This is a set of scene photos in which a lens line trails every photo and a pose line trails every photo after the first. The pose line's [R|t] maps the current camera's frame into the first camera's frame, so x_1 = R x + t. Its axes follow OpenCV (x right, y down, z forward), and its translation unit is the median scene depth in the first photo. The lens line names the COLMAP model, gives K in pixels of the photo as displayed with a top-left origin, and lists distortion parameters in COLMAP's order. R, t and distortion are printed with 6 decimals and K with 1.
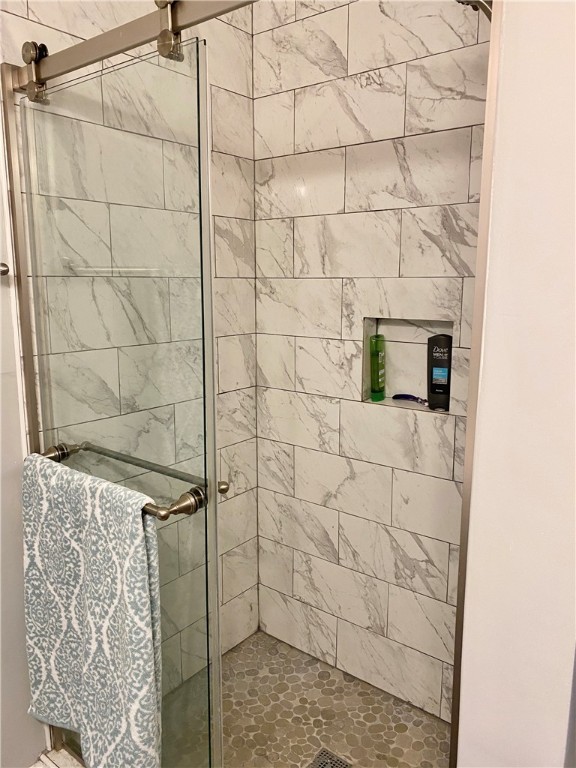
lens RADIAL K [[584.8, 0, 287.6], [0, 584.8, 384.4], [0, 0, 1]] dist [0.034760, -0.052201]
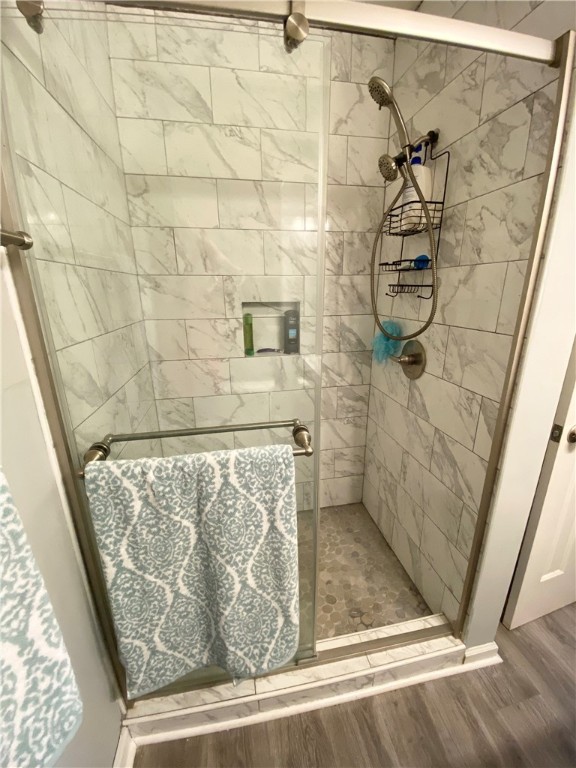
lens RADIAL K [[313.9, 0, 290.1], [0, 313.9, 385.8], [0, 0, 1]] dist [-0.006406, -0.003207]
pose [[0.645534, -0.230089, 0.728248, -0.465556], [0.148190, 0.973152, 0.176108, -0.028671], [-0.749216, -0.005764, 0.662300, 0.384597]]
